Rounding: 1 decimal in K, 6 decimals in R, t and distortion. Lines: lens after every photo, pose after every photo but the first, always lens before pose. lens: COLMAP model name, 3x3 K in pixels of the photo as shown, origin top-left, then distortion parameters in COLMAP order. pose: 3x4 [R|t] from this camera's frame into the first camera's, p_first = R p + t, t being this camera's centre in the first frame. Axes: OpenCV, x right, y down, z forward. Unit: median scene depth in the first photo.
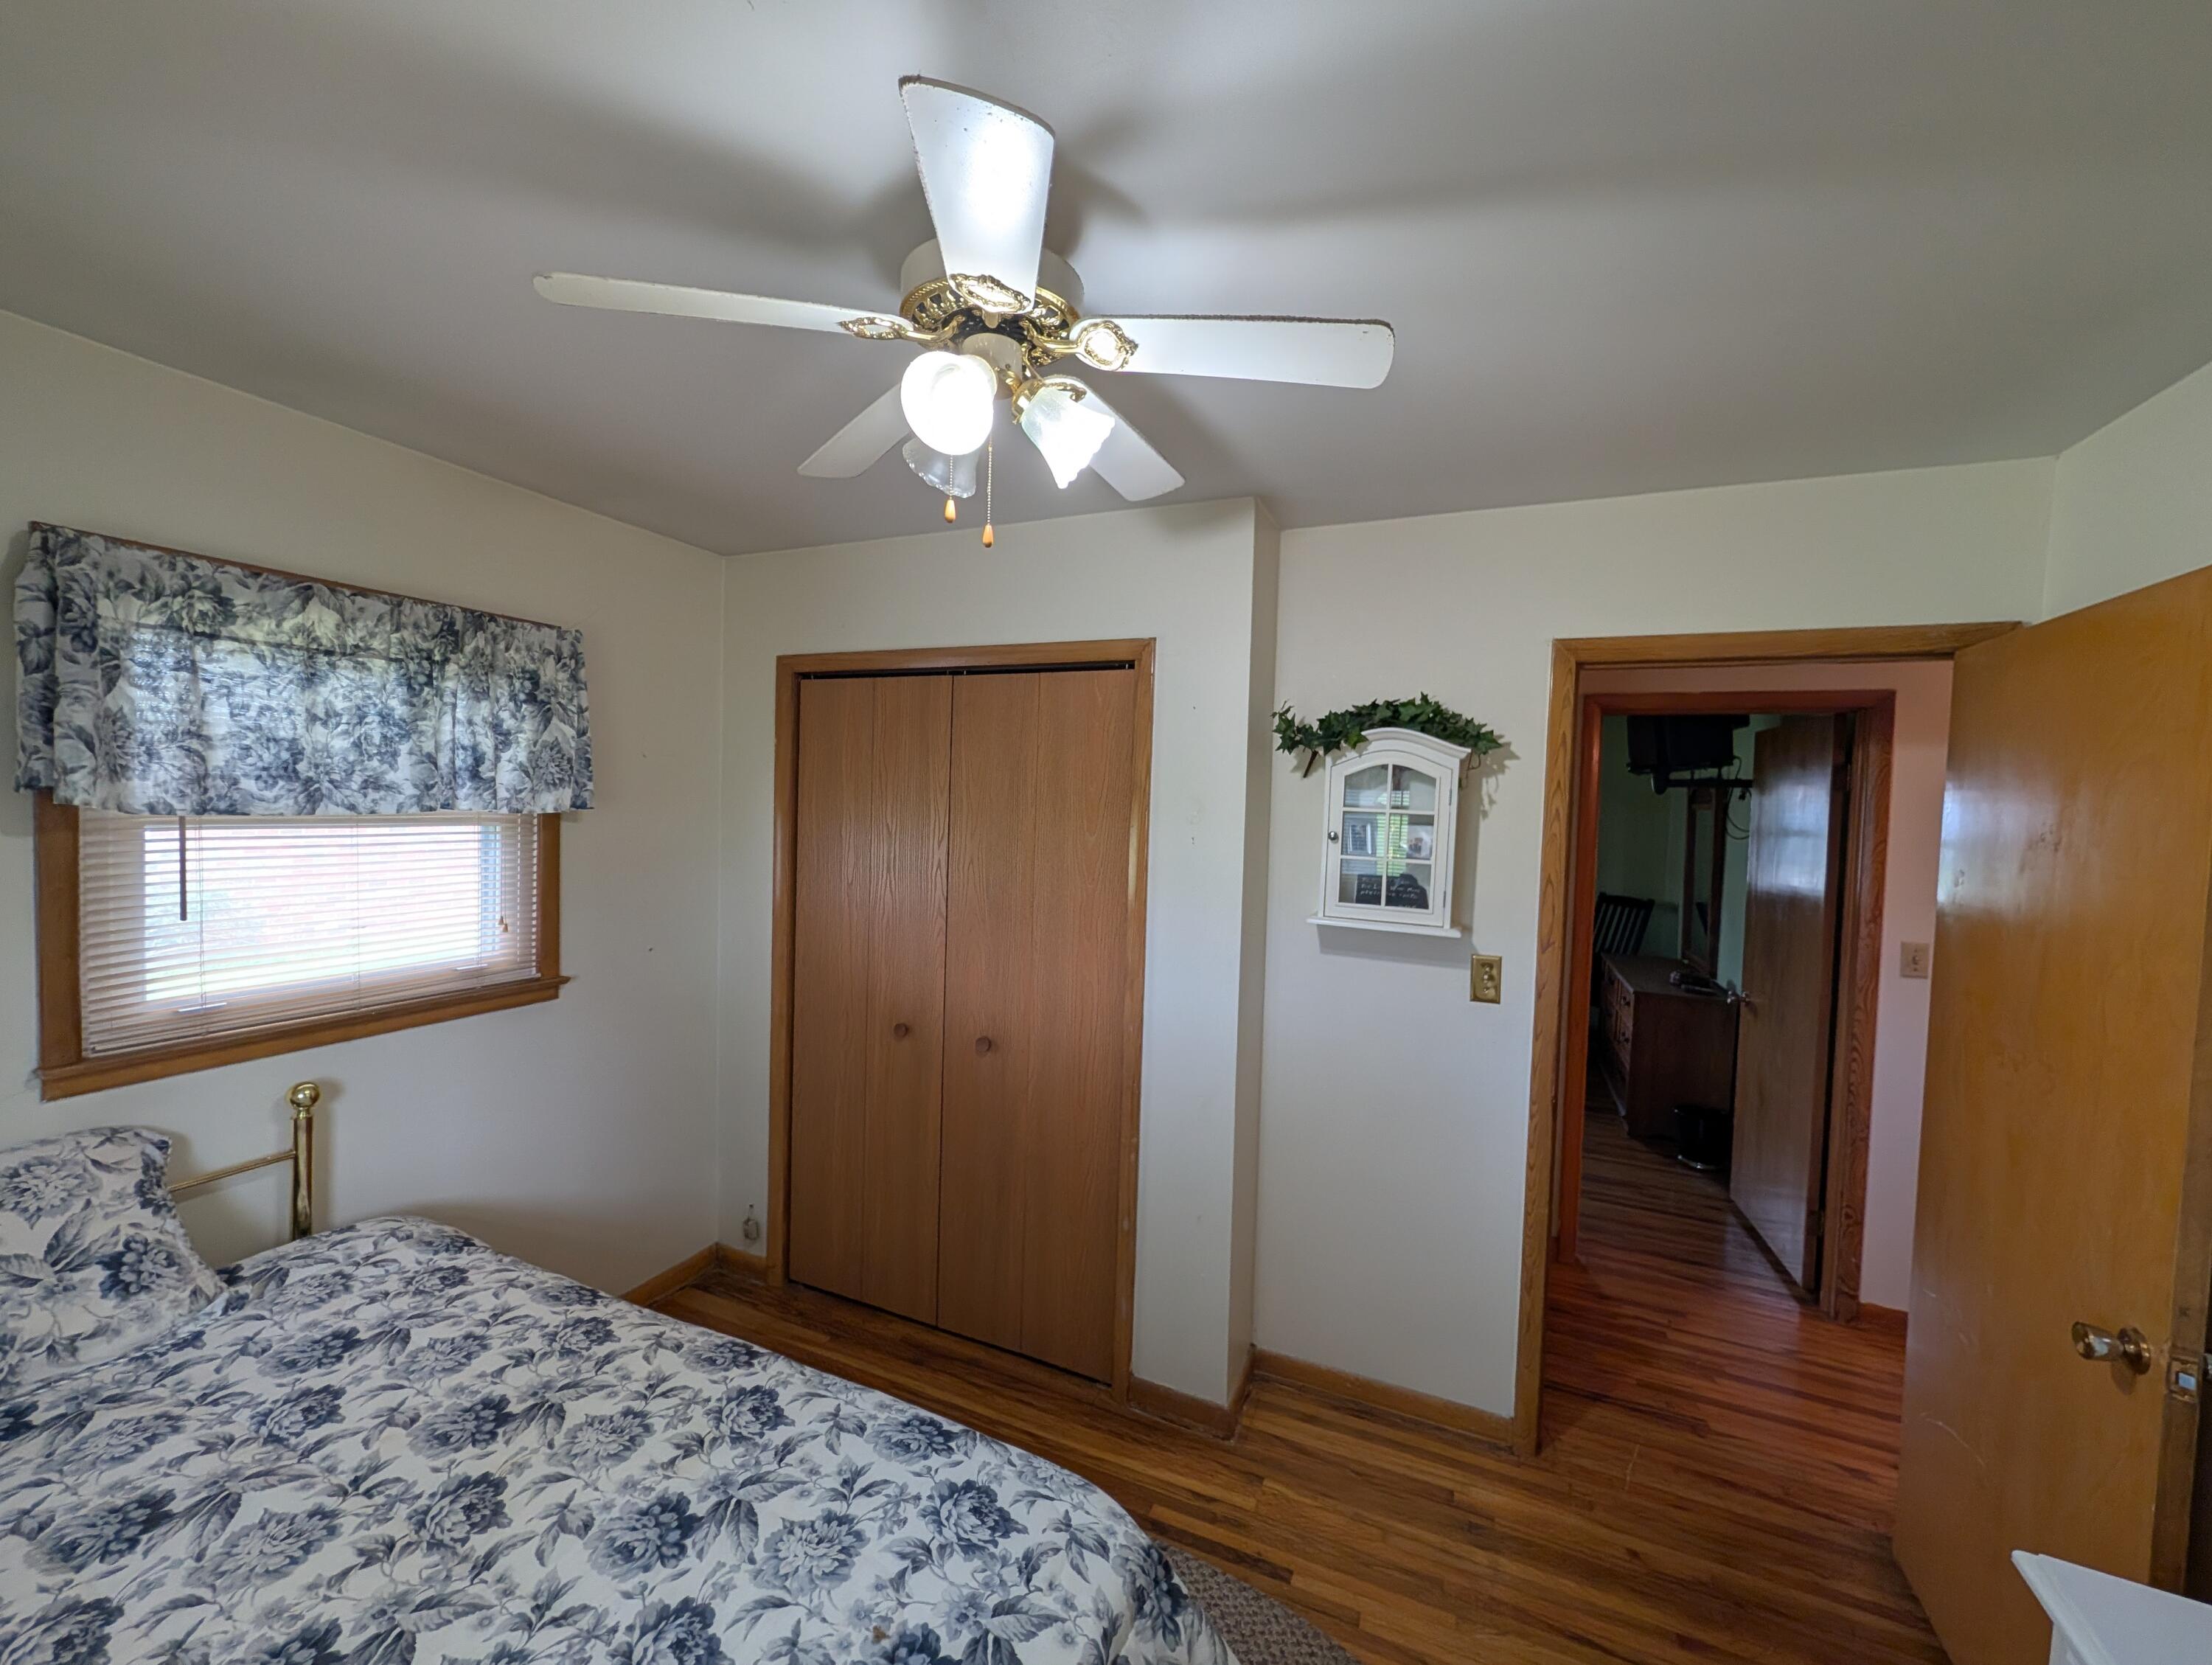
lens RADIAL K [[838.1, 0, 1121.8], [0, 838.1, 834.5], [0, 0, 1]] dist [0.000194, 0.000326]
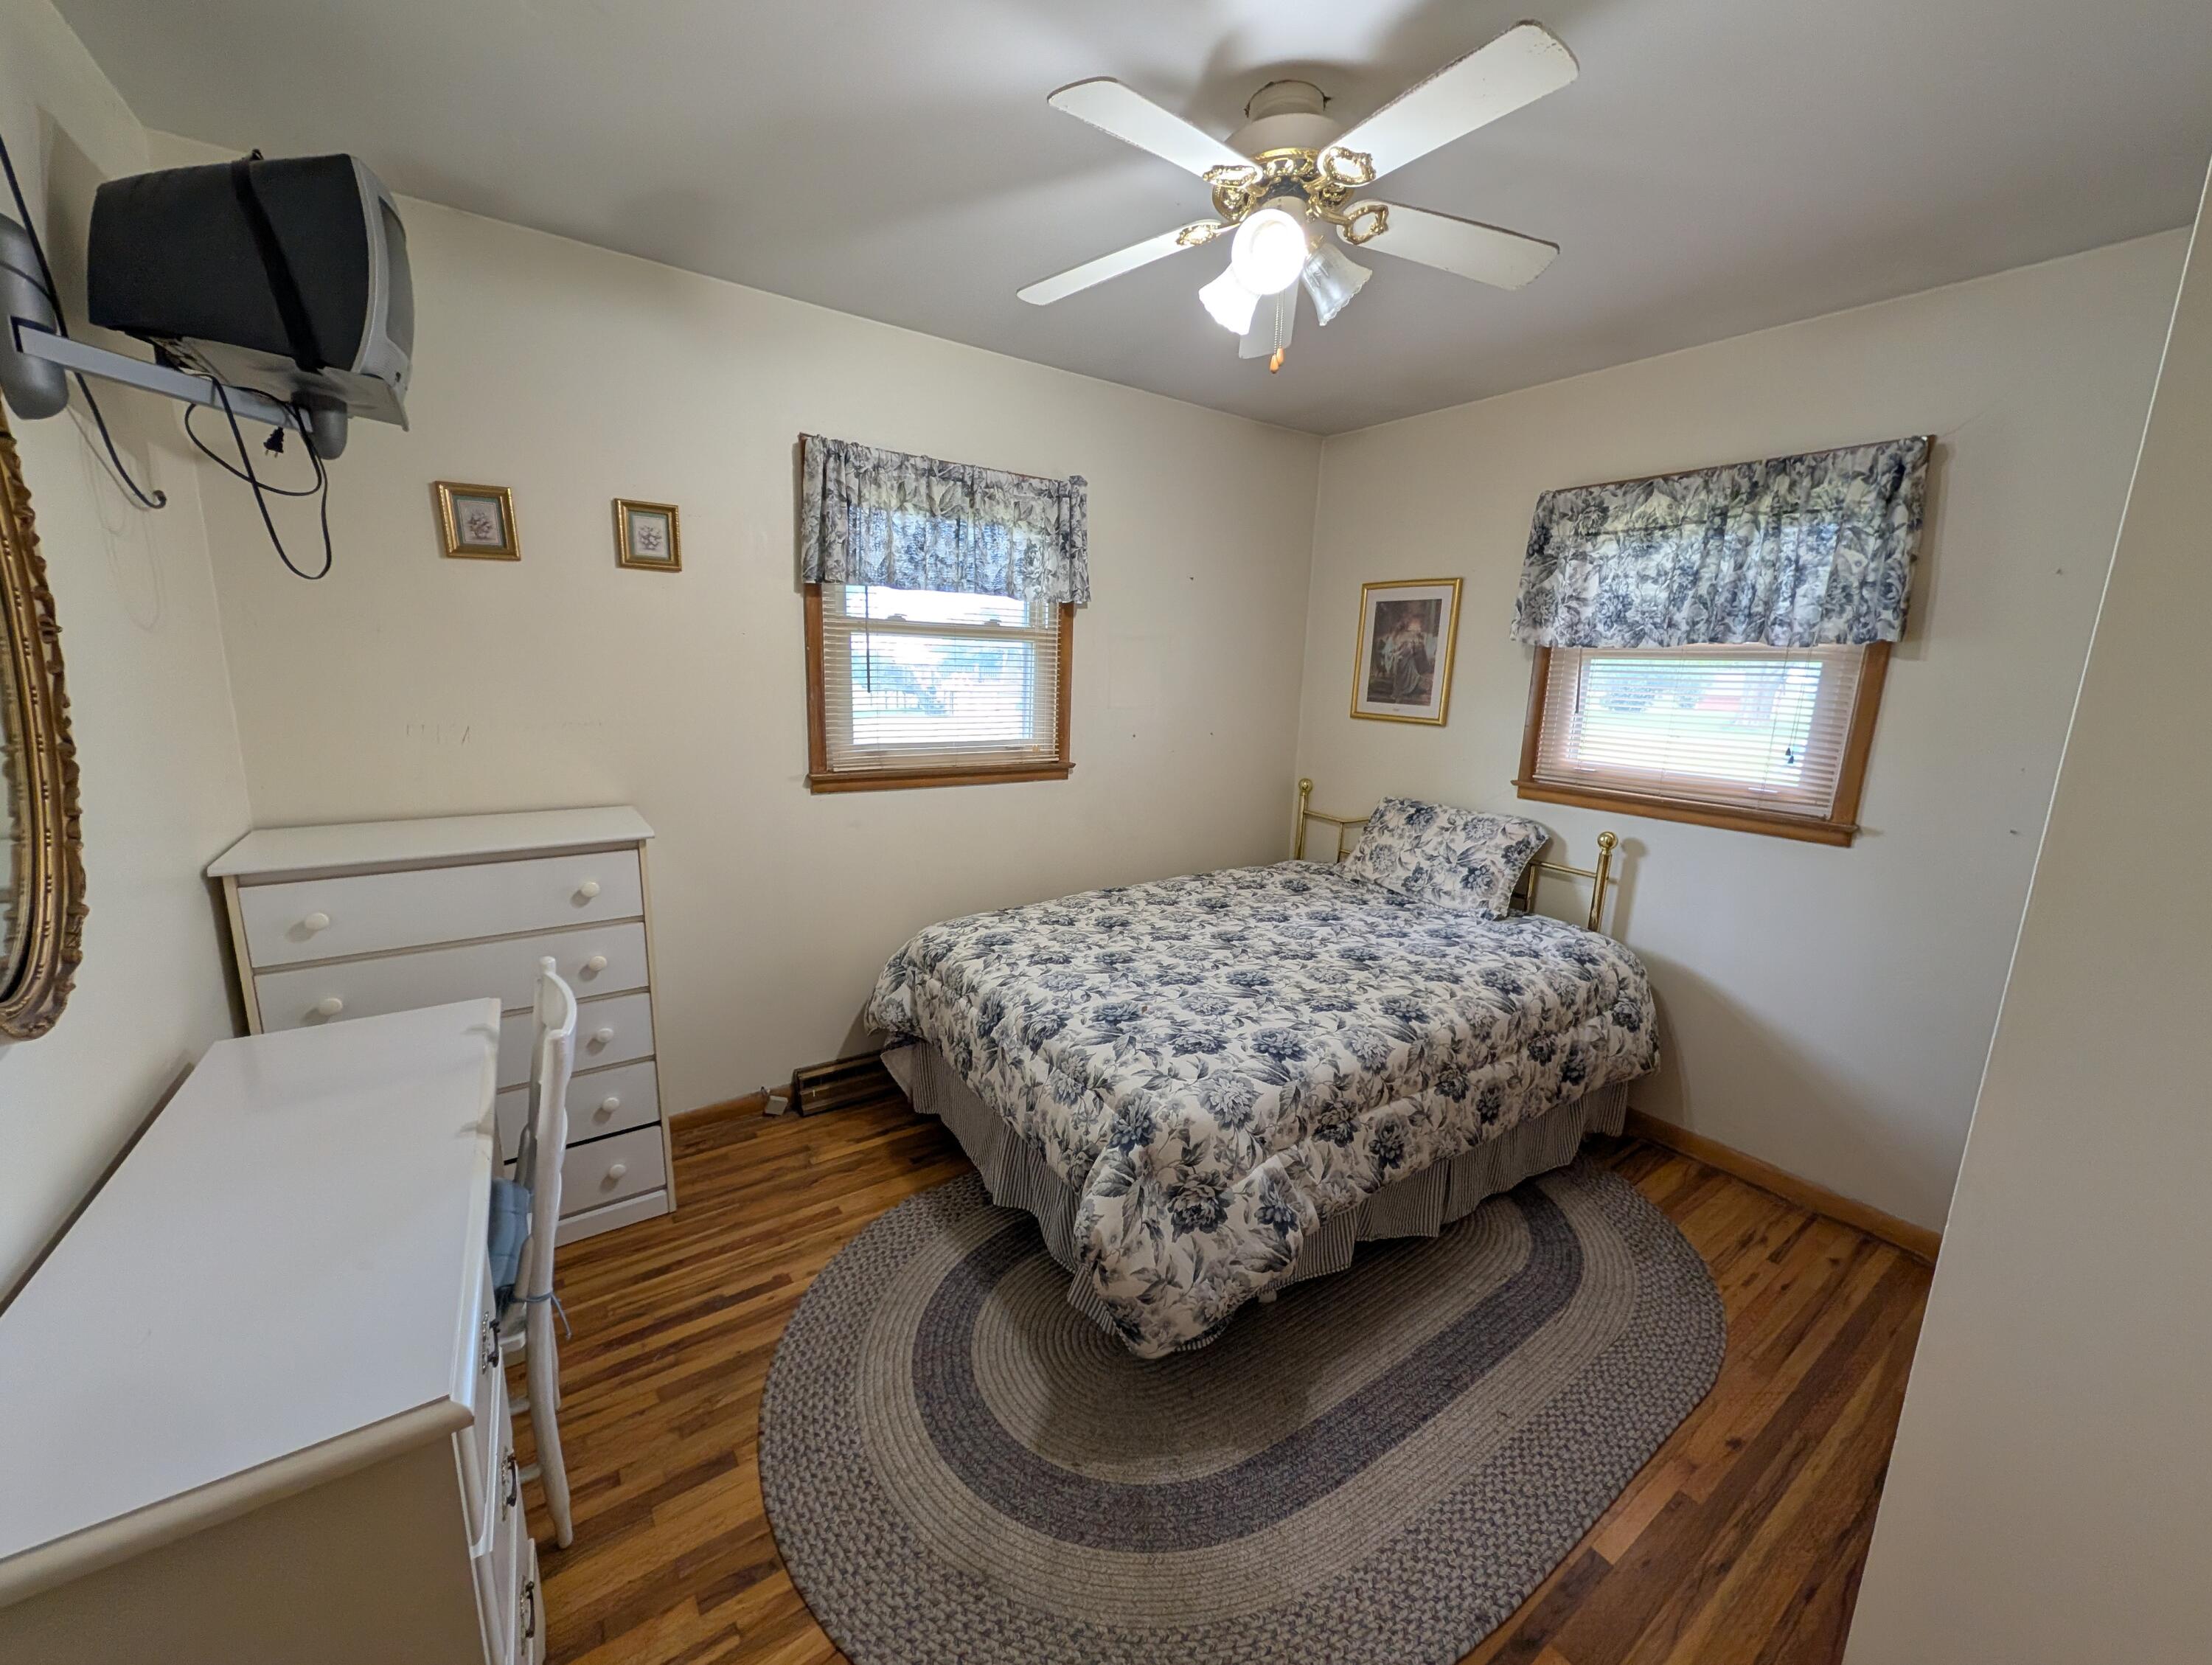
lens RADIAL K [[838.1, 0, 1108.2], [0, 838.1, 827.2], [0, 0, 1]] dist [0.000194, 0.000326]
pose [[-0.522579, 0.114538, -0.844862, 0.819453], [-0.082094, 0.979571, 0.183579, 0.095195], [0.848629, 0.165293, -0.502501, 1.086572]]
